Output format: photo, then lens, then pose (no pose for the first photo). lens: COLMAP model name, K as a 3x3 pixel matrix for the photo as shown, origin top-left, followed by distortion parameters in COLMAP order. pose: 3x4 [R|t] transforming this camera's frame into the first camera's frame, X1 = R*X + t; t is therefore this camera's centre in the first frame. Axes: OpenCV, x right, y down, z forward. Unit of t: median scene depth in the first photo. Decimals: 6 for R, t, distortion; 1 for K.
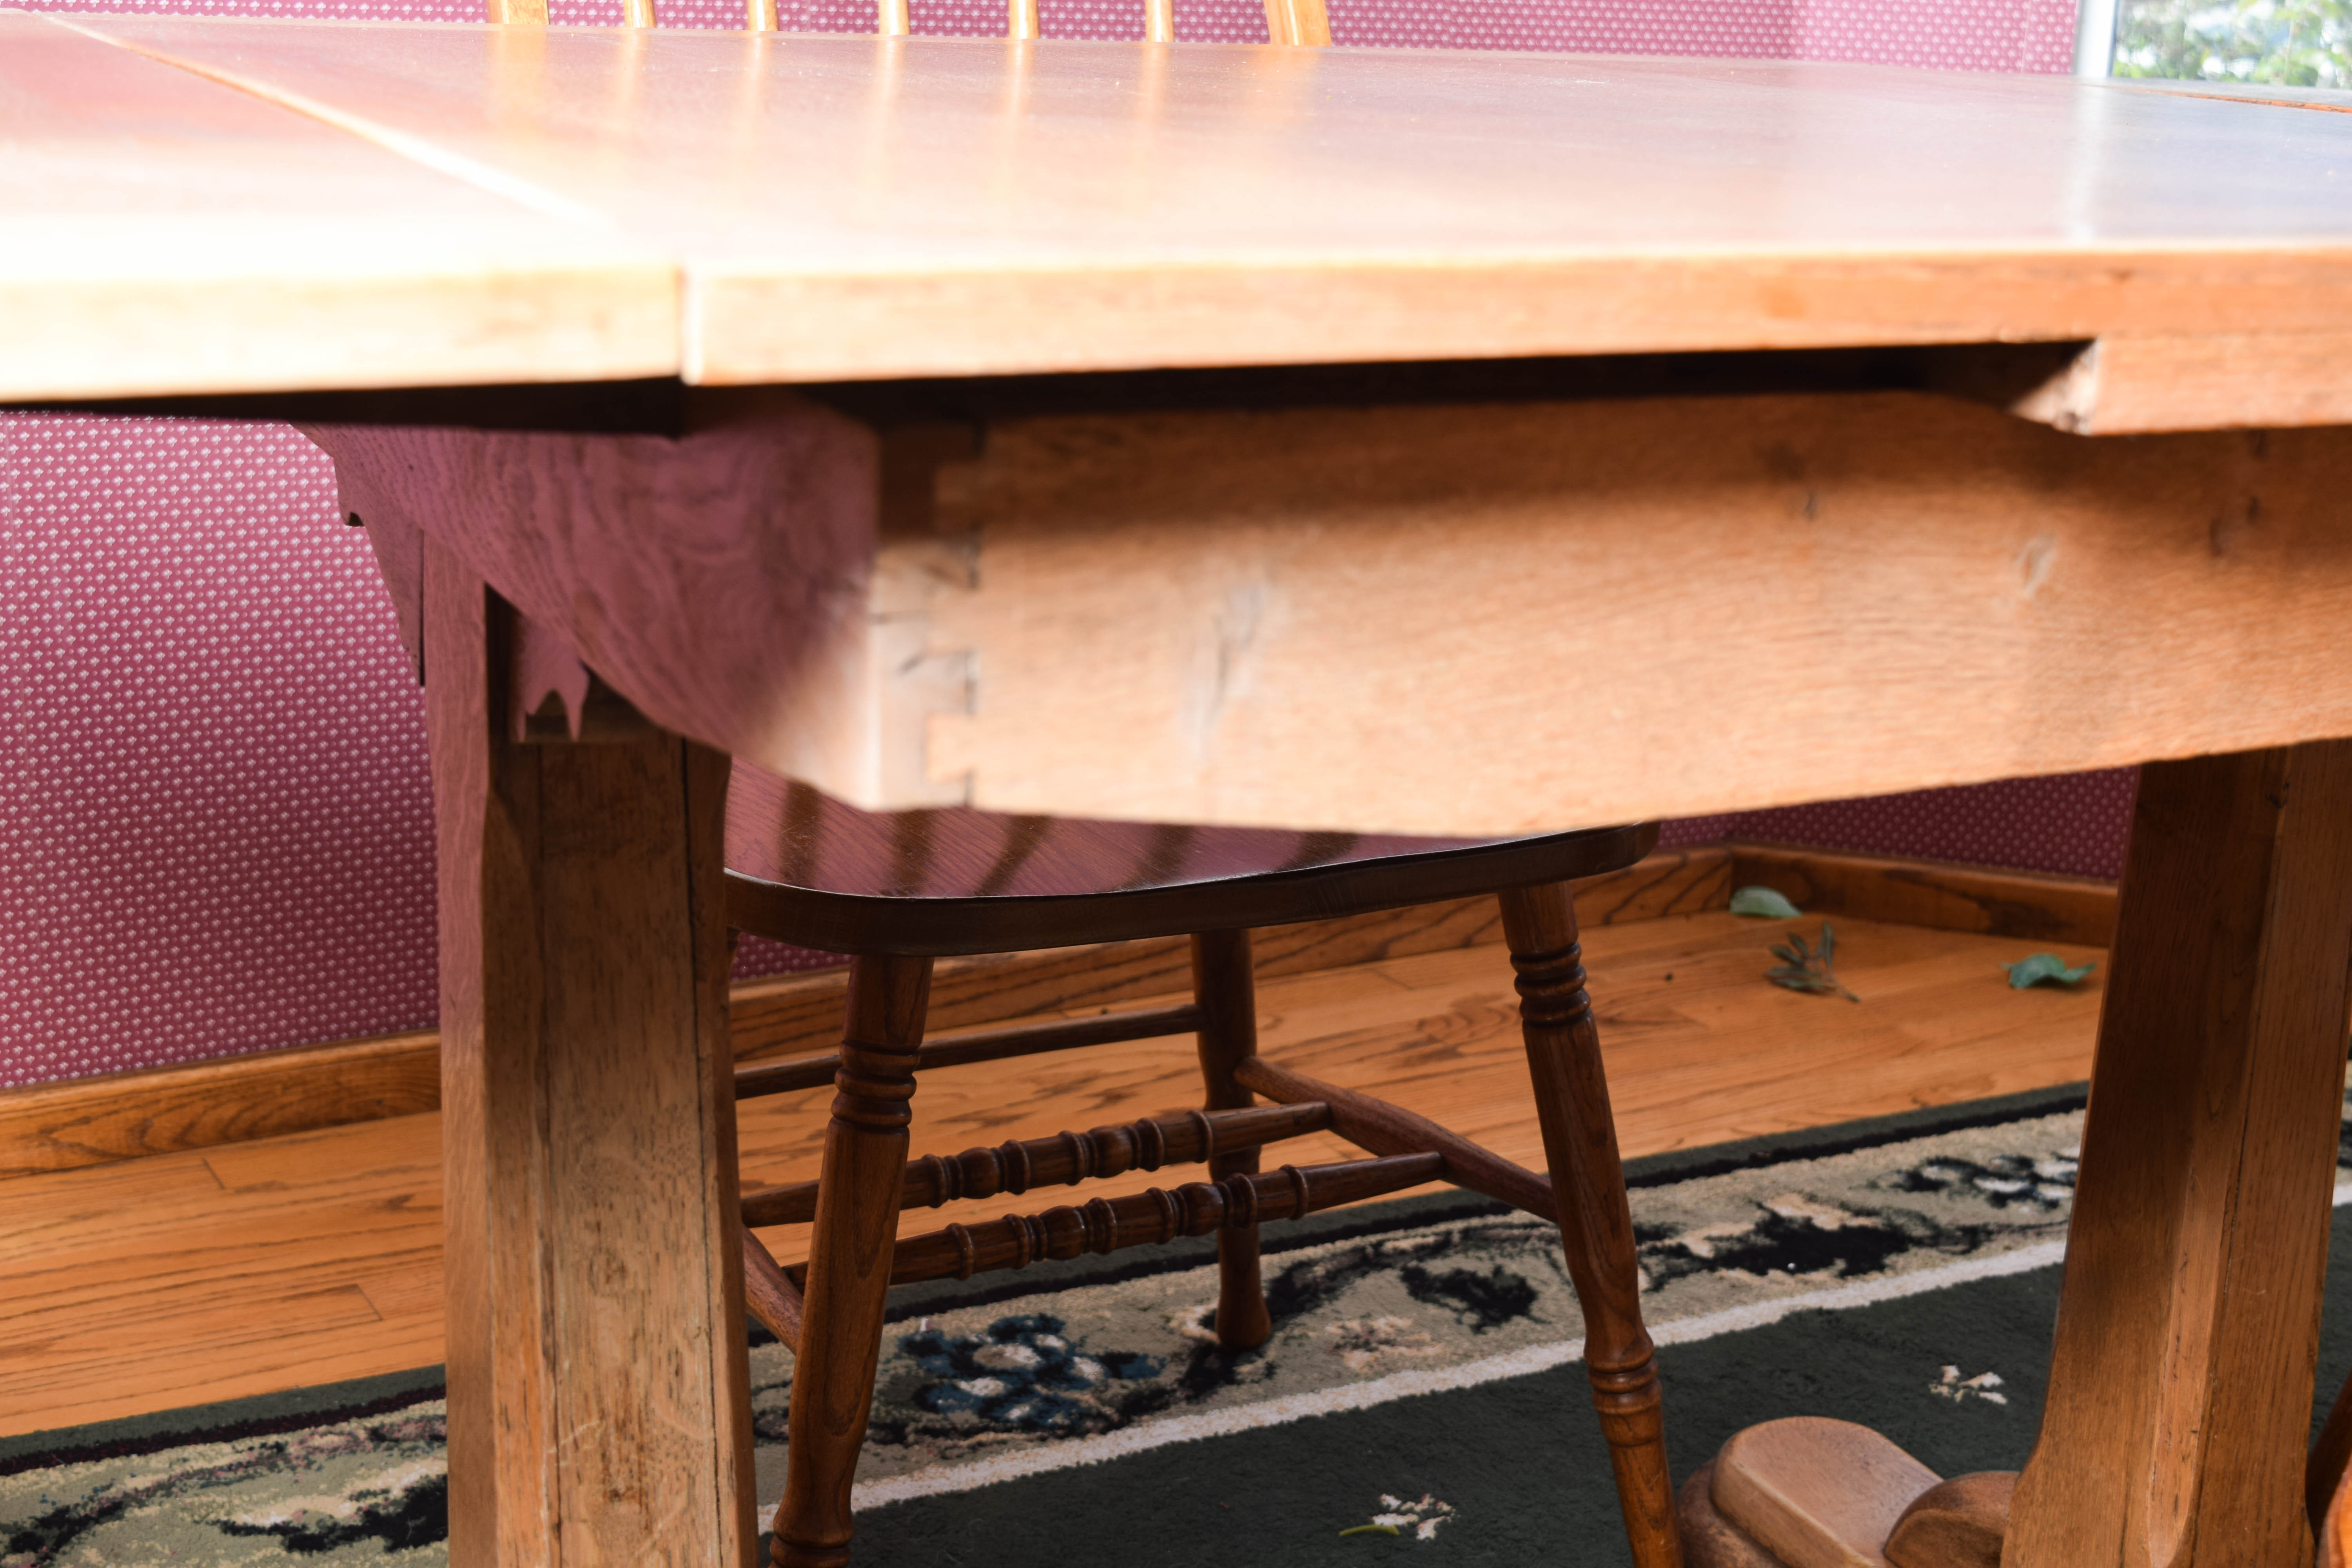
lens RADIAL K [[3034.3, 0, 1176.0], [0, 3034.3, 784.0], [0, 0, 1]] dist [-0.035886, 0.029652]
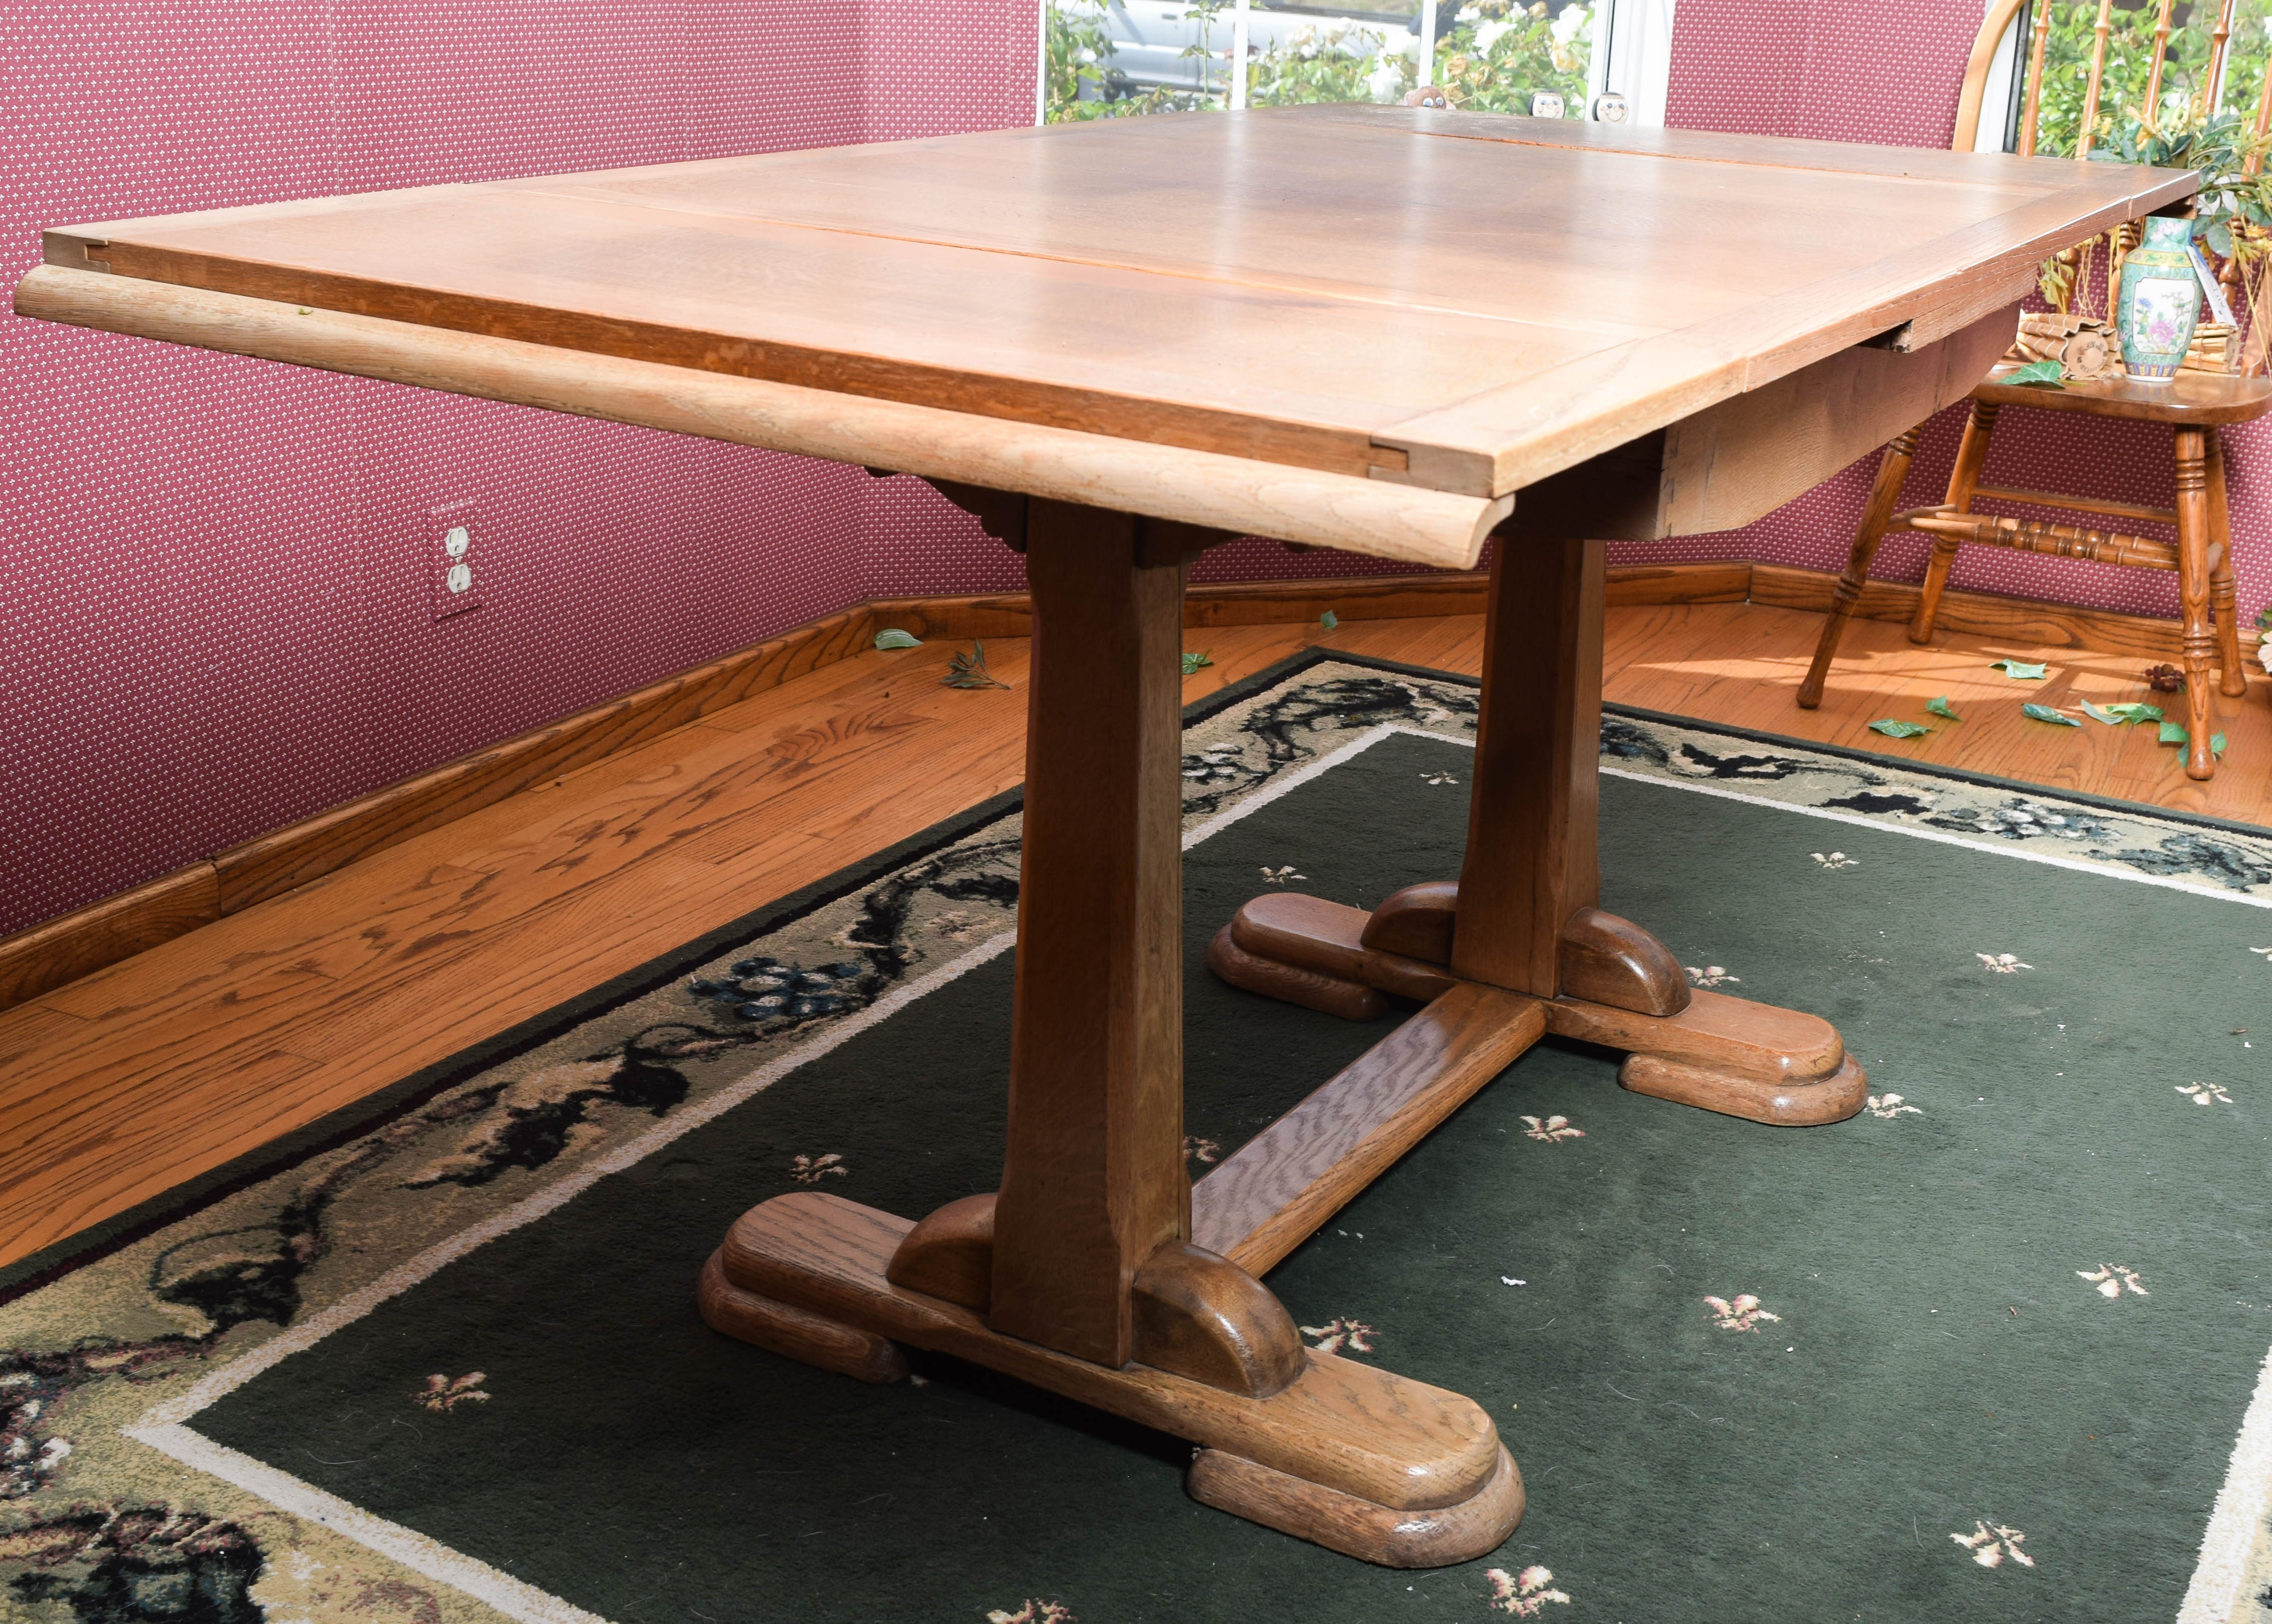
lens RADIAL K [[2707.3, 0, 1235.8], [0, 2707.3, 687.1], [0, 0, 1]] dist [-0.021711, -0.004010]
pose [[0.828483, -0.166893, 0.534568, -0.790640], [0.142237, 0.985968, 0.087379, -0.060133], [-0.541650, 0.003644, 0.840596, -0.382918]]
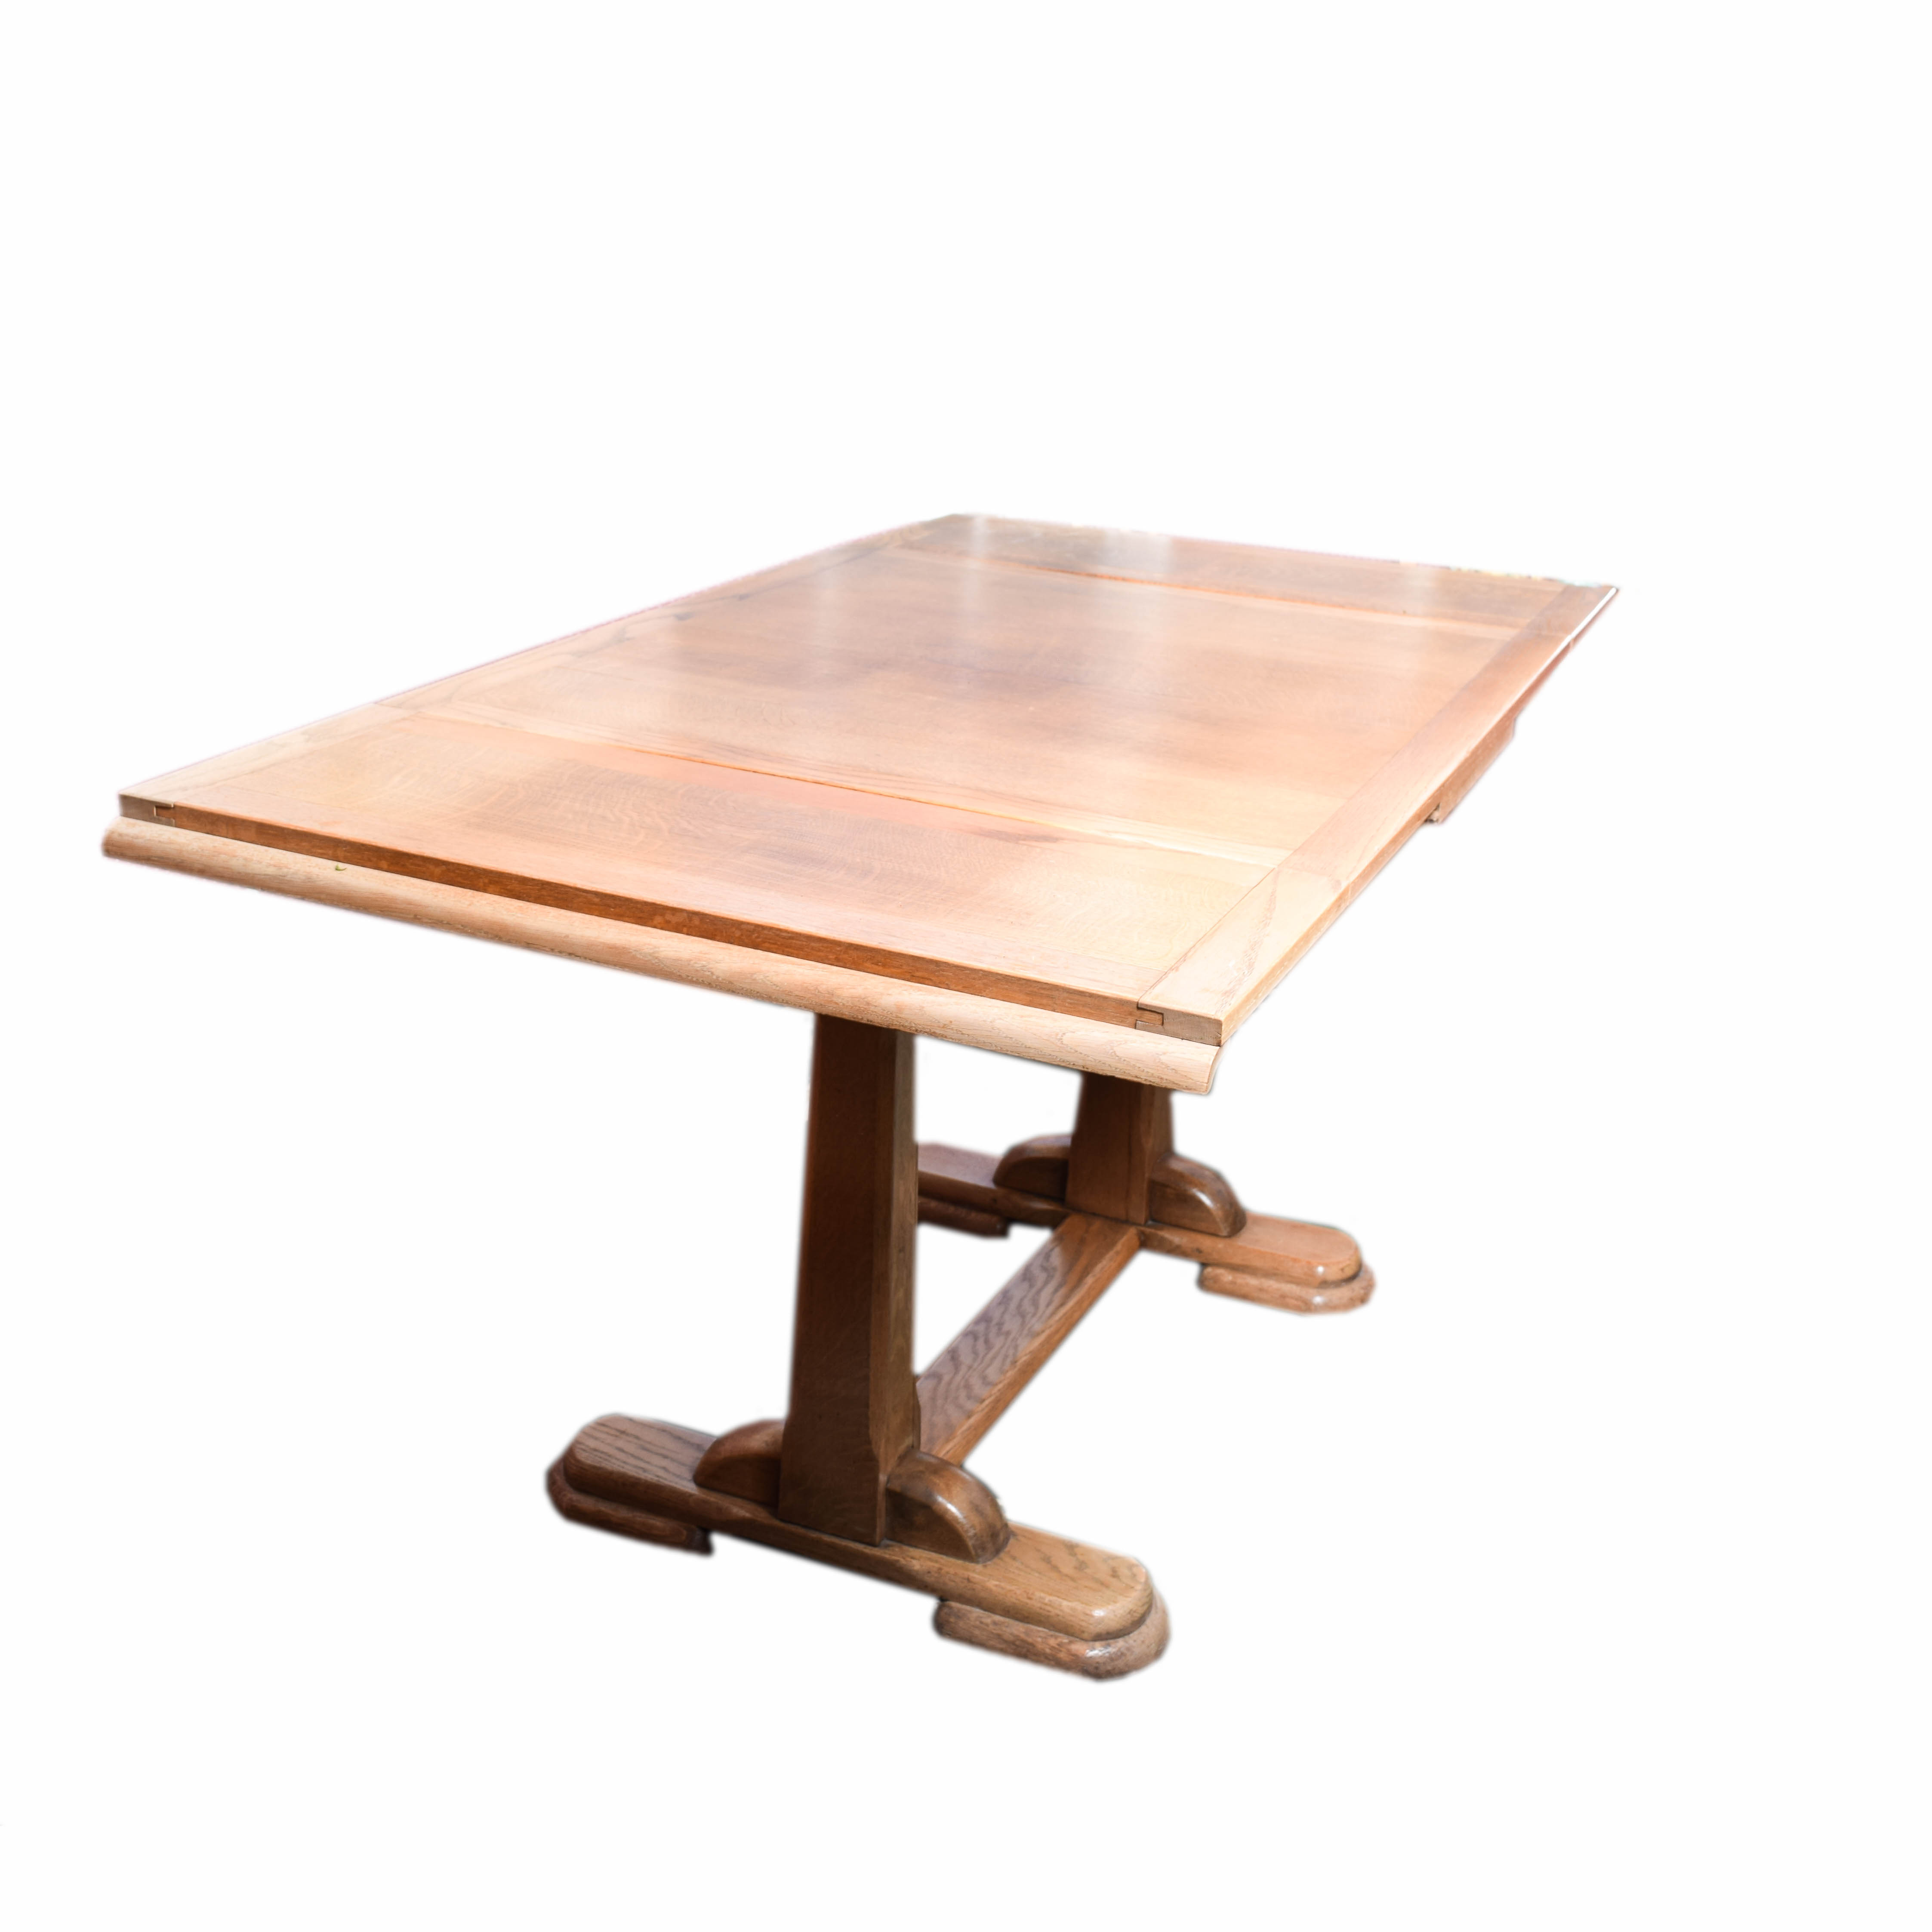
lens RADIAL K [[2337.3, 0, 966.0], [0, 2337.3, 966.0], [0, 0, 1]] dist [-0.022176, -0.007085]
pose [[0.774781, -0.216854, 0.593876, -1.001457], [0.155093, 0.975825, 0.153985, -0.247986], [-0.612911, -0.027199, 0.789683, -0.519139]]
